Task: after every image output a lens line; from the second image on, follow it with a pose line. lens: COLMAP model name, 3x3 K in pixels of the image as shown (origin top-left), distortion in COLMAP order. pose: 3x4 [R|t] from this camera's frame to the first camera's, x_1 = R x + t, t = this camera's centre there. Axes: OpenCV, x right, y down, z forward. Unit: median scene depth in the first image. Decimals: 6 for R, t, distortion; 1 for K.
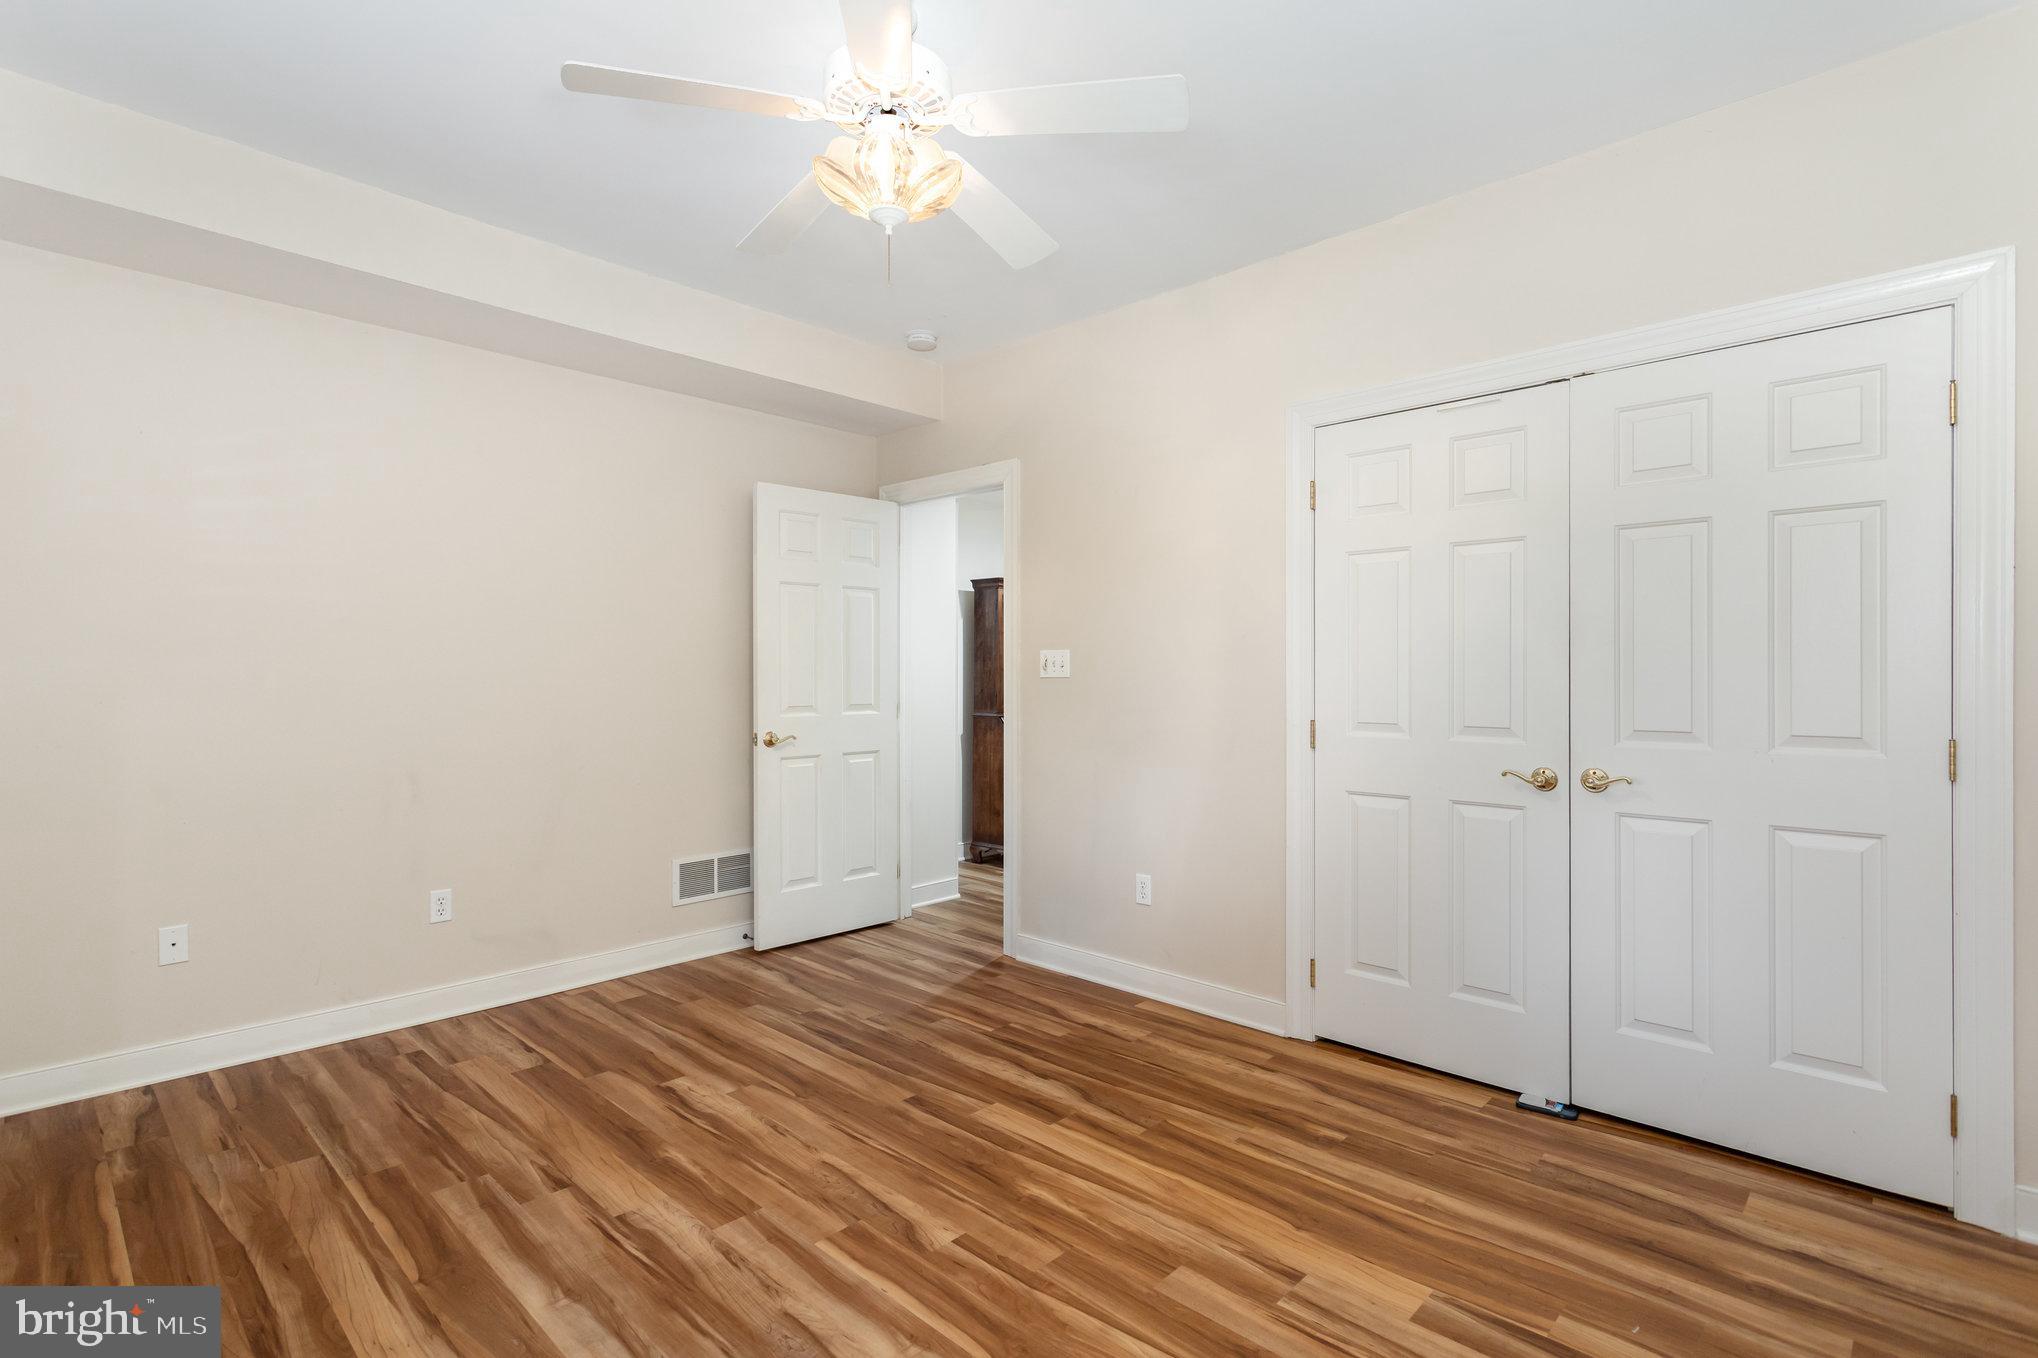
lens RADIAL K [[963.7, 0, 1012.0], [0, 963.7, 675.3], [0, 0, 1]] dist [0.002295, 0.002061]
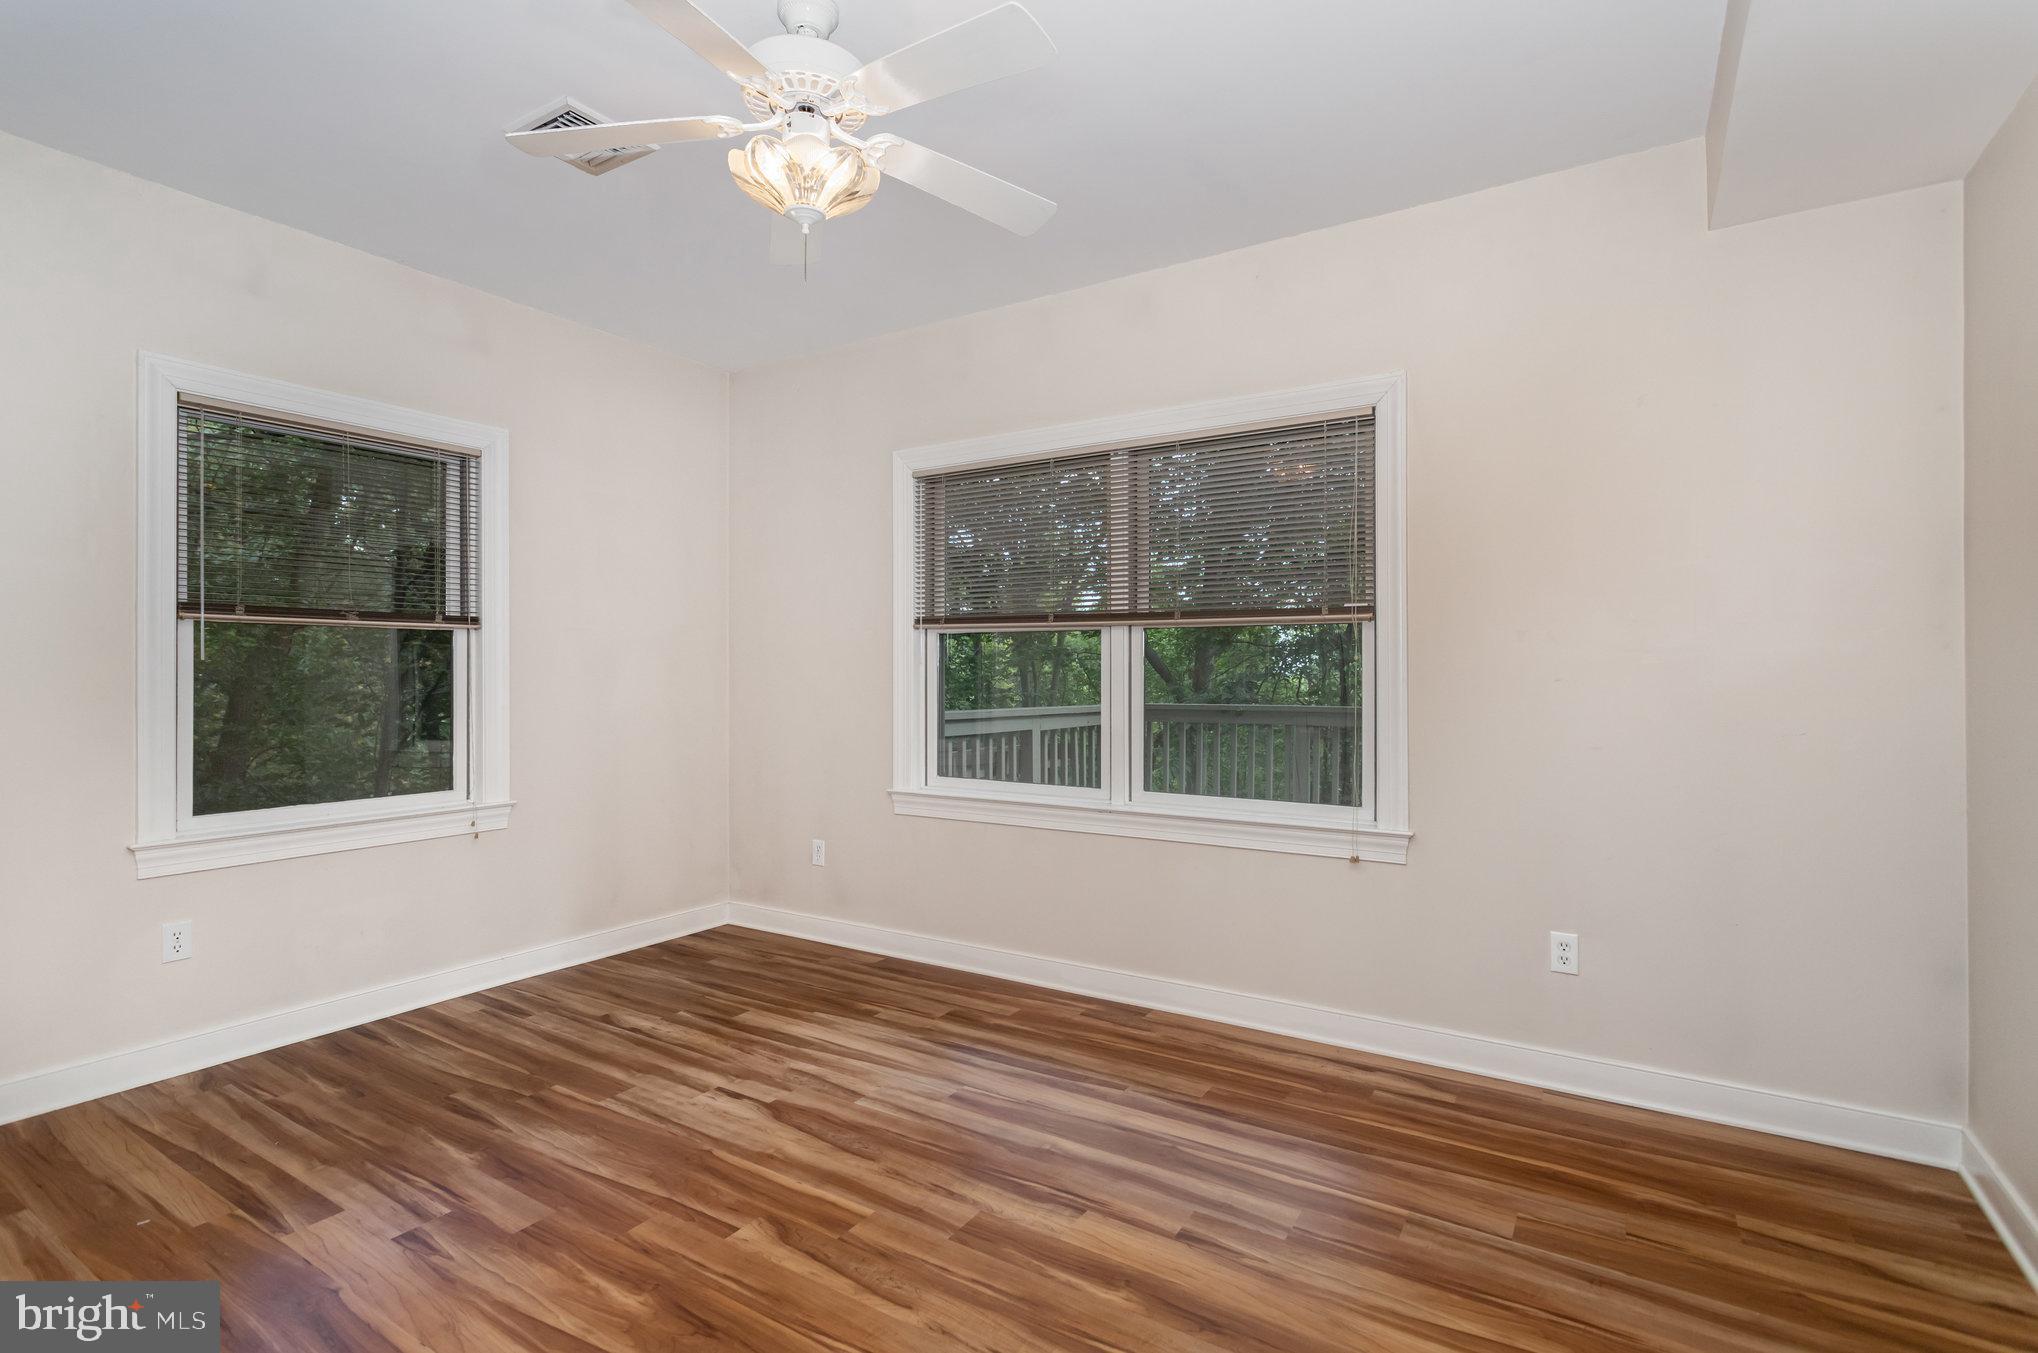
lens RADIAL K [[963.7, 0, 1017.9], [0, 963.7, 672.1], [0, 0, 1]] dist [0.002295, 0.002061]
pose [[-0.979964, -0.000043, -0.199176, -0.131011], [0.000121, 1.000000, -0.000814, 0.001179], [0.199176, -0.000822, -0.979963, 1.829355]]
